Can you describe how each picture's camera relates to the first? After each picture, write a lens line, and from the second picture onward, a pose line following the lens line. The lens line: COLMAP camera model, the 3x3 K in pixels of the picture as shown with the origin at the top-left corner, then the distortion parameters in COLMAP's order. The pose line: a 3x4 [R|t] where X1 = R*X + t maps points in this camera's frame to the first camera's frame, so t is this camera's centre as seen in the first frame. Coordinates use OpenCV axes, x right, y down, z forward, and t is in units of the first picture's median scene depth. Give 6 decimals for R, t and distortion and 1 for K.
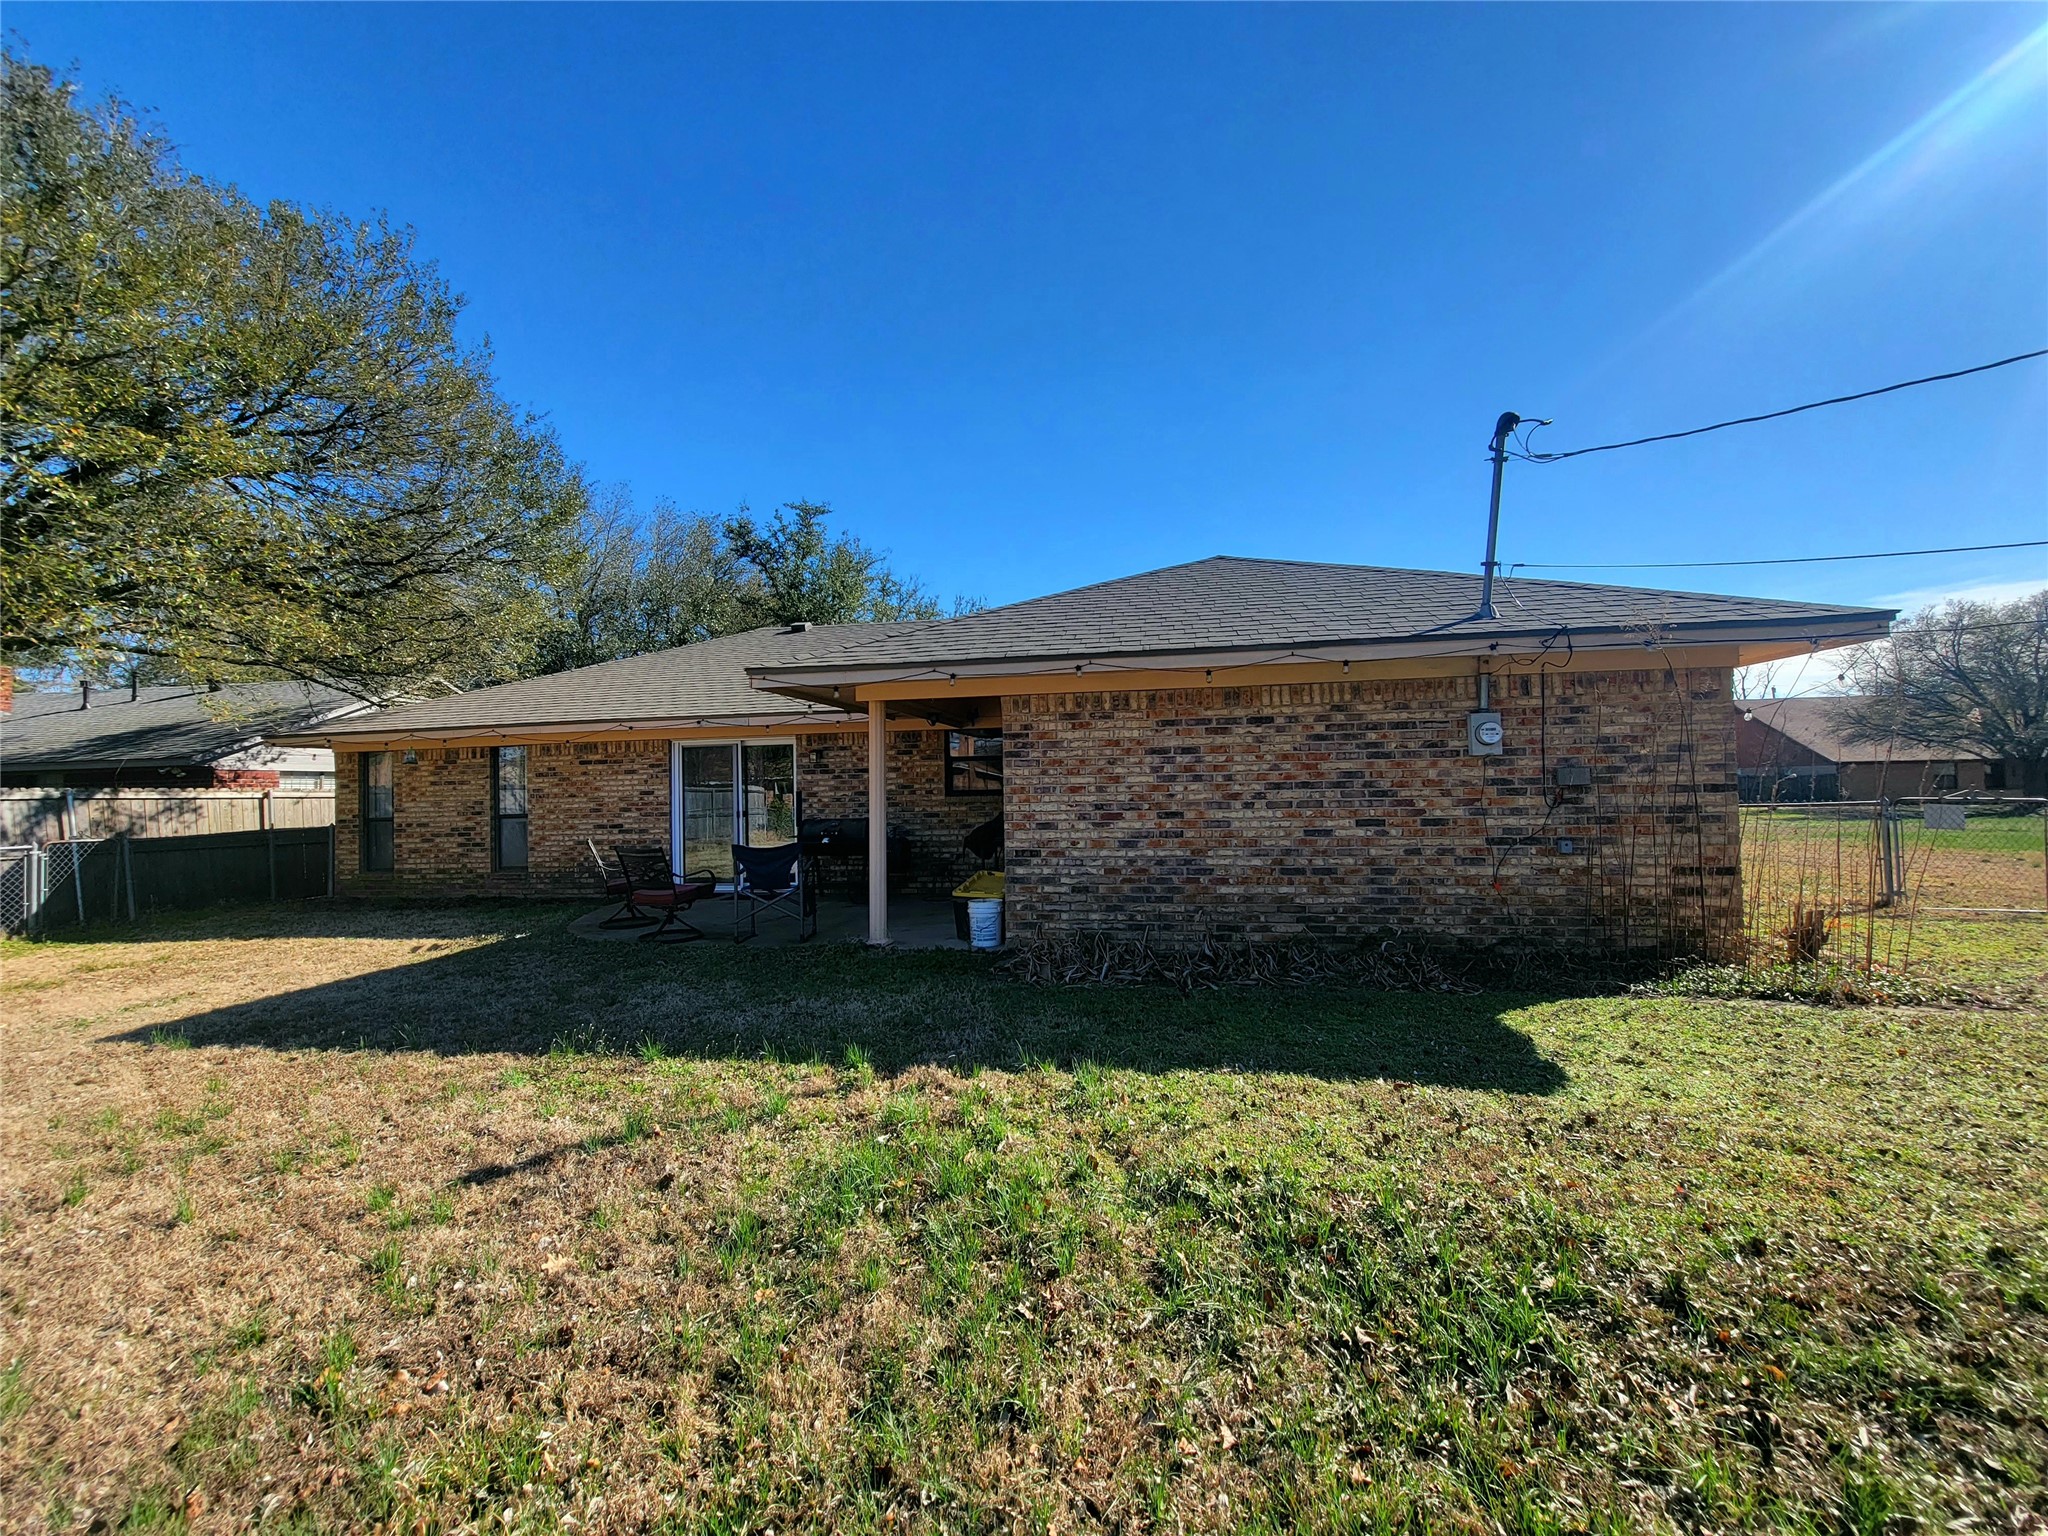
lens RADIAL K [[835.2, 0, 1024.0], [0, 835.2, 768.0], [0, 0, 1]] dist [-0.001900, -0.000151]
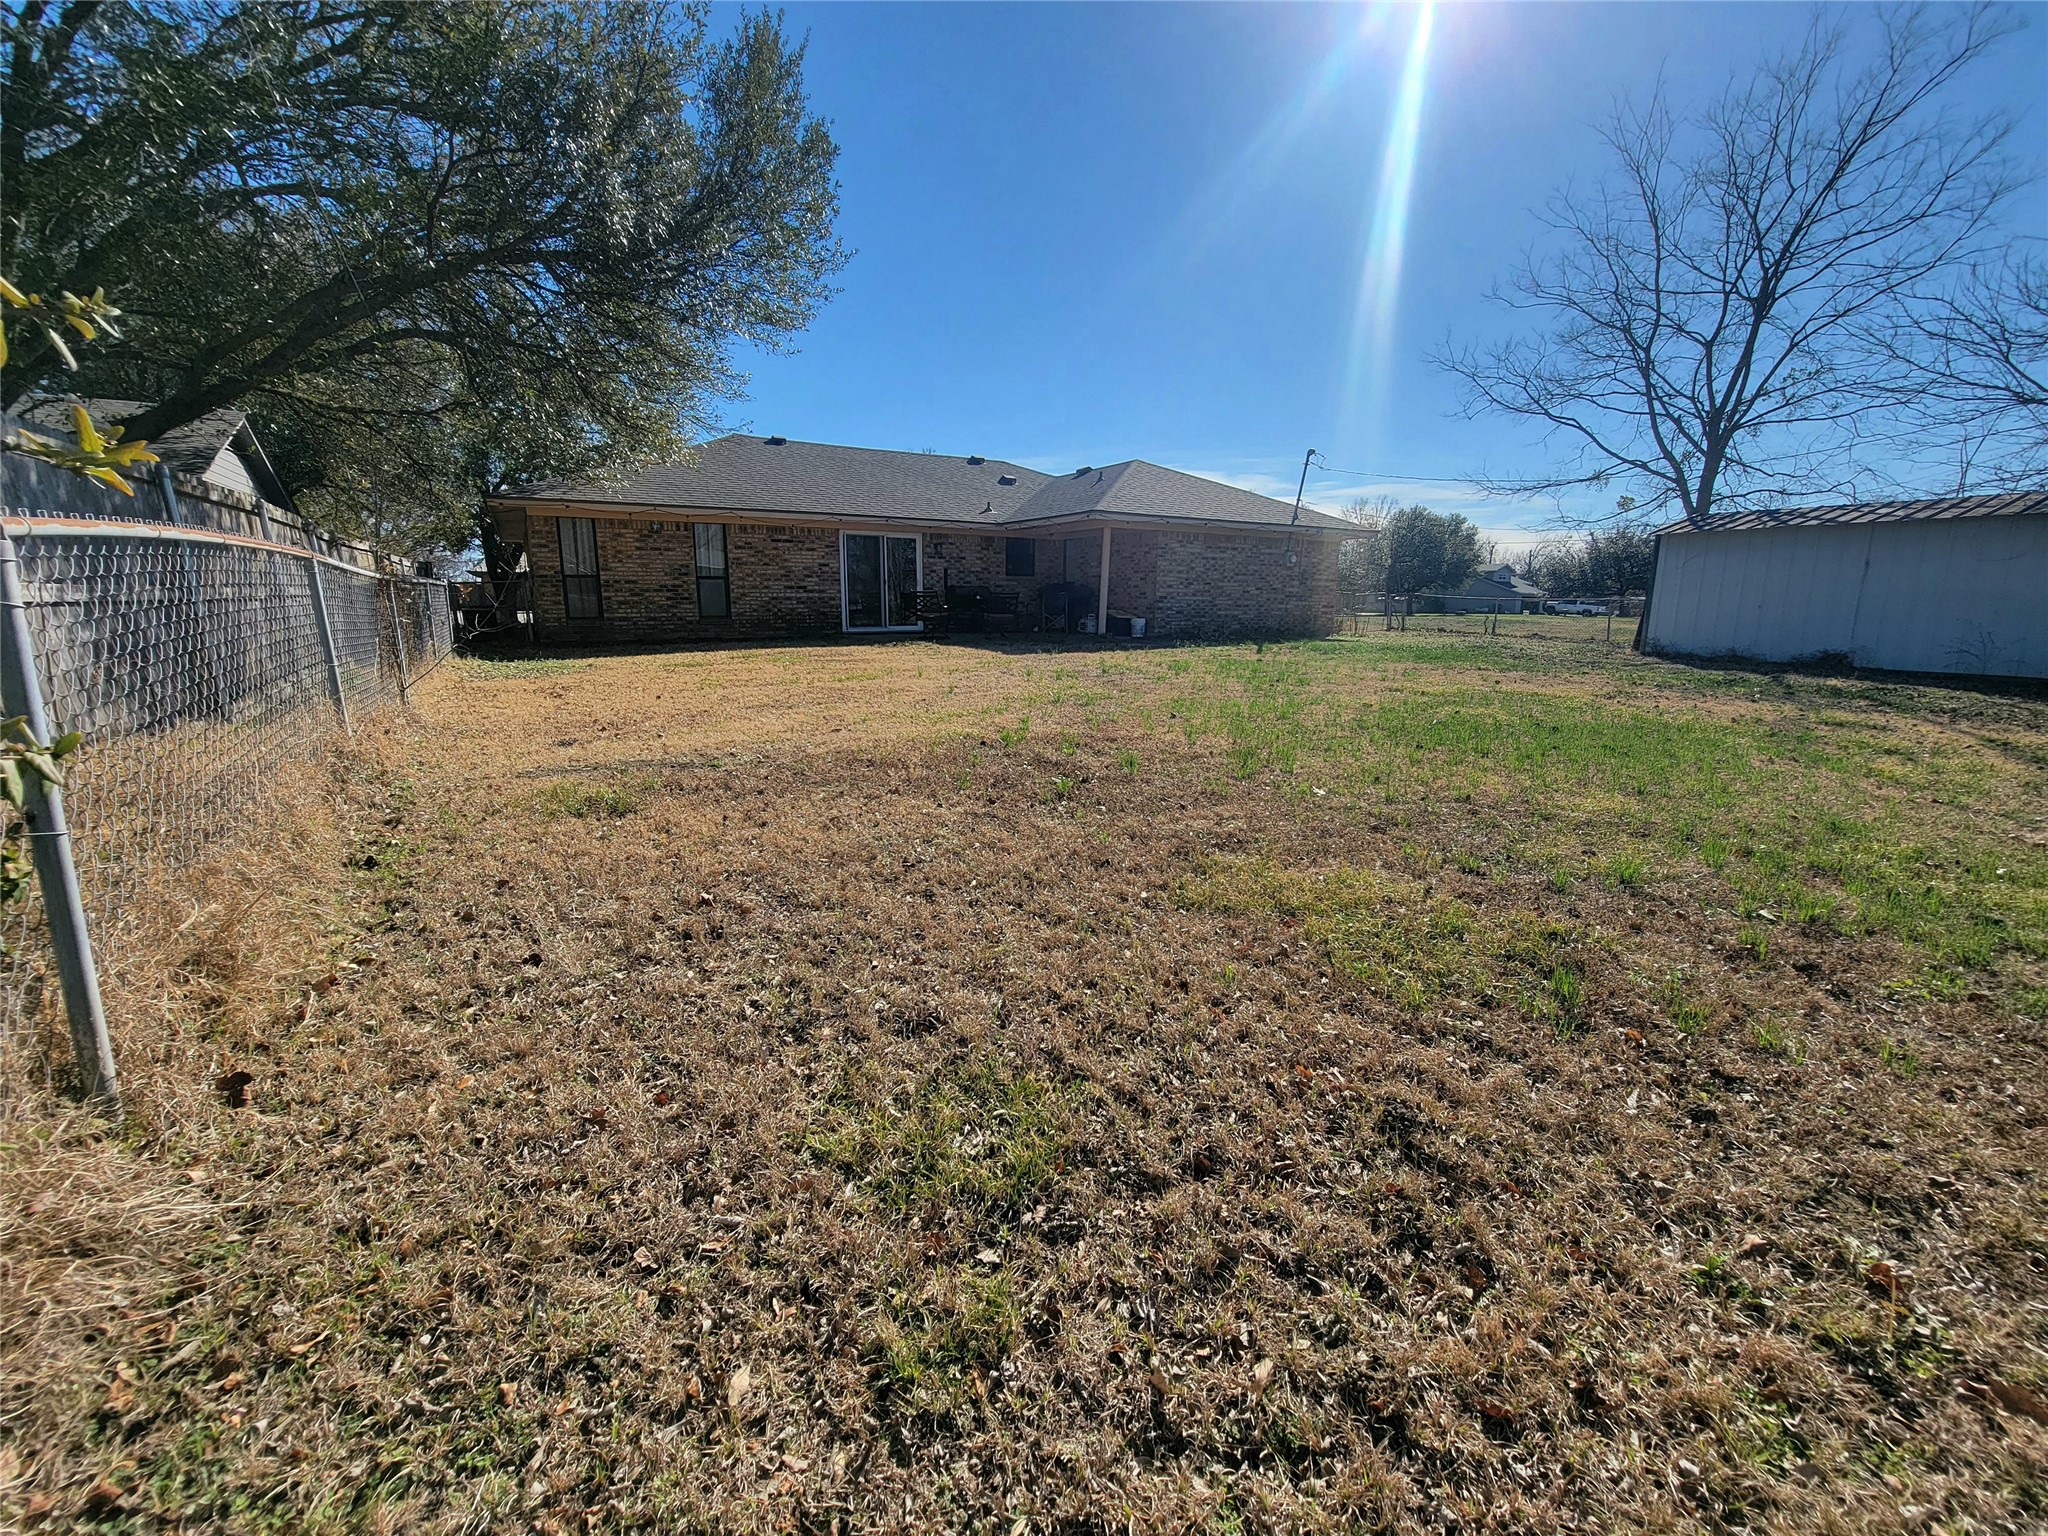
lens RADIAL K [[835.2, 0, 1024.0], [0, 835.2, 768.0], [0, 0, 1]] dist [-0.001900, -0.000151]
pose [[0.760949, -0.102521, 0.640661, -1.168967], [-0.041764, 0.977649, 0.206052, 0.061864], [-0.647466, -0.183552, 0.739660, -0.393062]]
